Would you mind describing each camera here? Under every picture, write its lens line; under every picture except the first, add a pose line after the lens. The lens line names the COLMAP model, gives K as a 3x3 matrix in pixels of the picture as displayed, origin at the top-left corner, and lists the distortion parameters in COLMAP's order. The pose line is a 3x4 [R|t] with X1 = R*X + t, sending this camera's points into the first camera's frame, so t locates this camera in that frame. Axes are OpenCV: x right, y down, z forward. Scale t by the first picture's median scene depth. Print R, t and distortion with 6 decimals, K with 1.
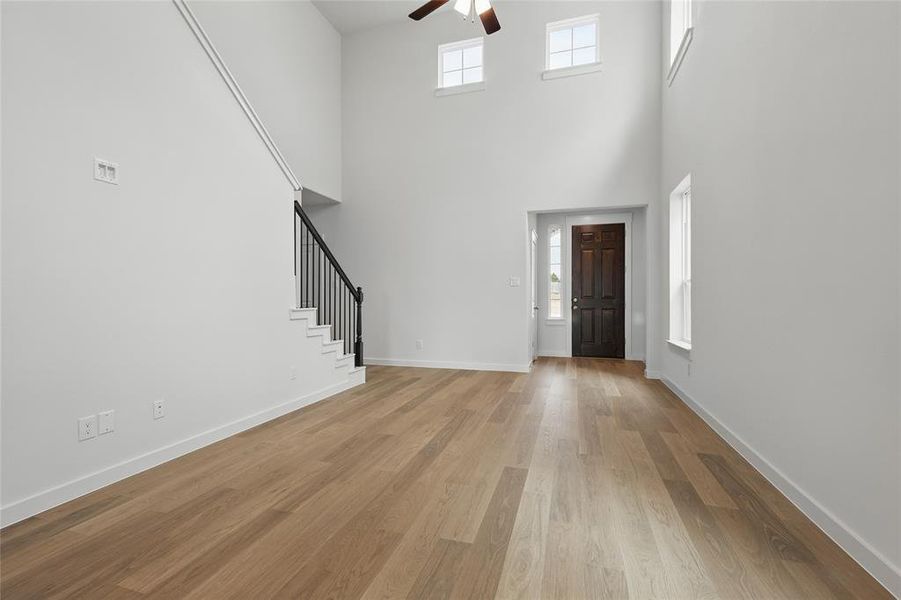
lens RADIAL K [[396.8, 0, 451.6], [0, 396.8, 302.3], [0, 0, 1]] dist [0.006201, 0.000400]
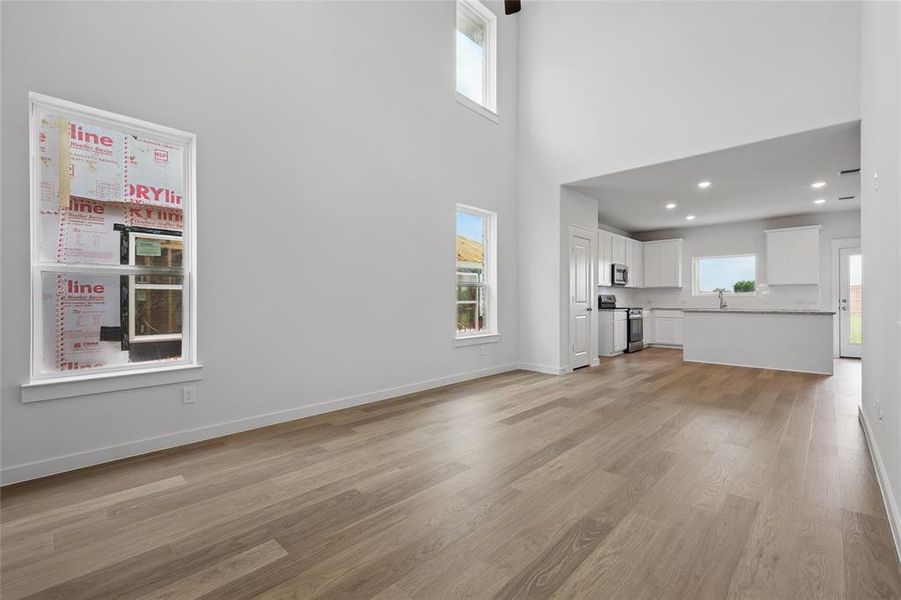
lens RADIAL K [[396.8, 0, 451.0], [0, 396.8, 302.0], [0, 0, 1]] dist [0.006201, 0.000400]
pose [[-0.895196, 0.001210, 0.445671, -0.213076], [0.007713, 0.999889, 0.012778, -0.013750], [-0.445606, 0.014876, -0.895106, 1.734491]]
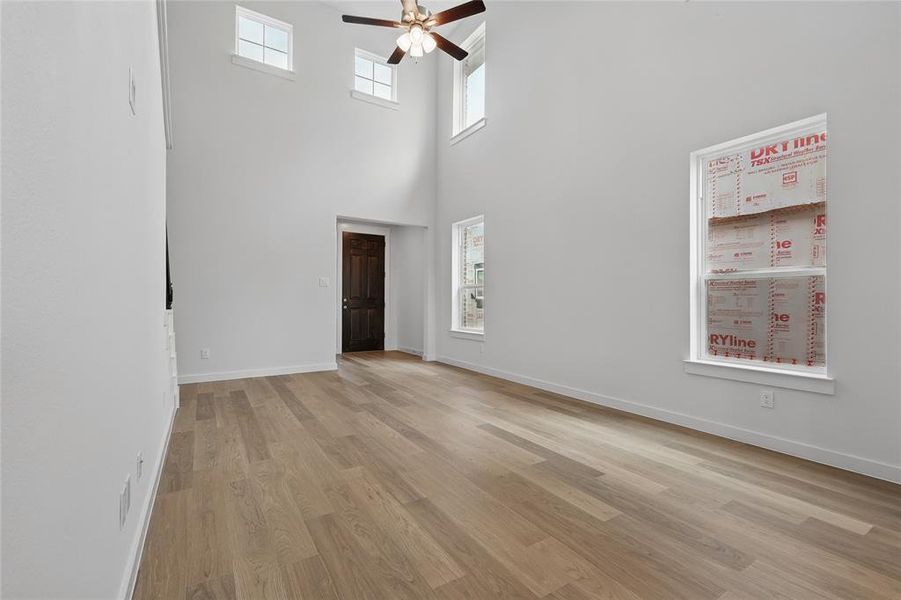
lens RADIAL K [[396.8, 0, 454.2], [0, 396.8, 300.1], [0, 0, 1]] dist [0.006201, 0.000400]
pose [[0.650016, 0.004654, 0.759906, -0.700627], [0.000089, 0.999981, -0.006201, 0.001562], [-0.759920, 0.004099, 0.650003, 0.145384]]
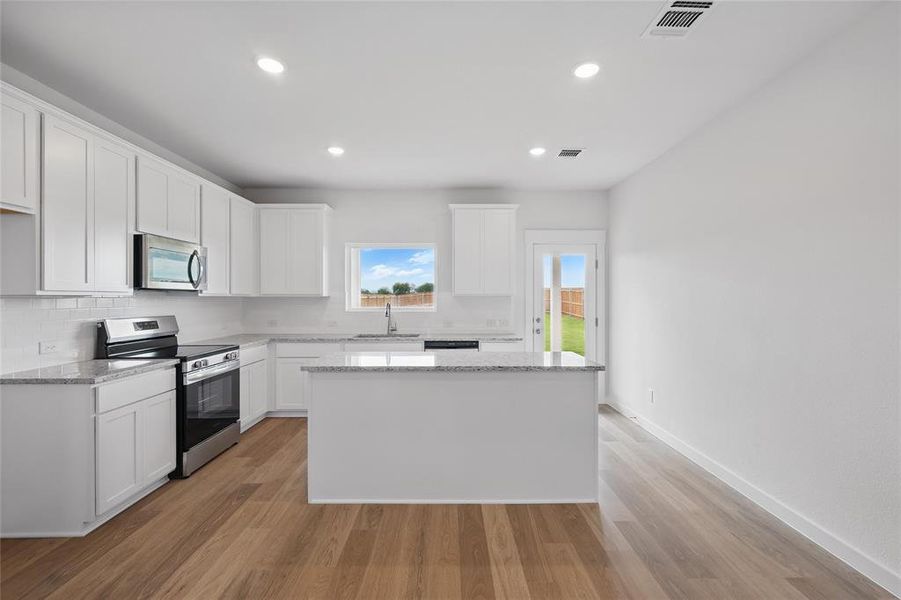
lens RADIAL K [[396.8, 0, 455.4], [0, 396.8, 299.0], [0, 0, 1]] dist [0.006201, 0.000400]
pose [[-0.951922, 0.004823, -0.306302, -0.408880], [0.001346, 0.999932, 0.011560, -0.073162], [0.306337, 0.010592, -0.951864, 0.147921]]
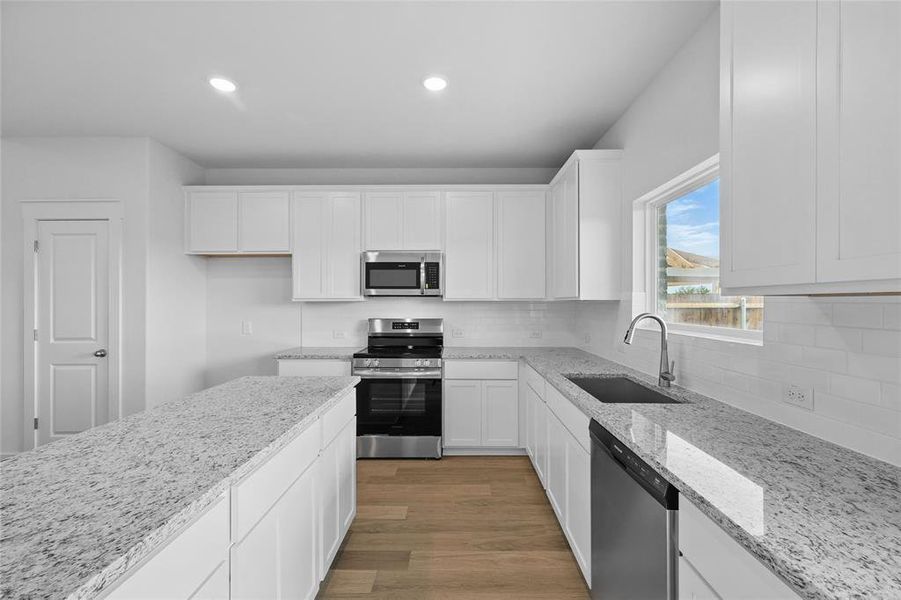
lens RADIAL K [[396.8, 0, 451.9], [0, 396.8, 300.4], [0, 0, 1]] dist [0.006201, 0.000400]
pose [[-0.278110, 0.008967, 0.960507, -1.149955], [0.013091, 0.999899, -0.005544, -0.063137], [-0.960460, 0.011033, -0.278200, -0.824980]]
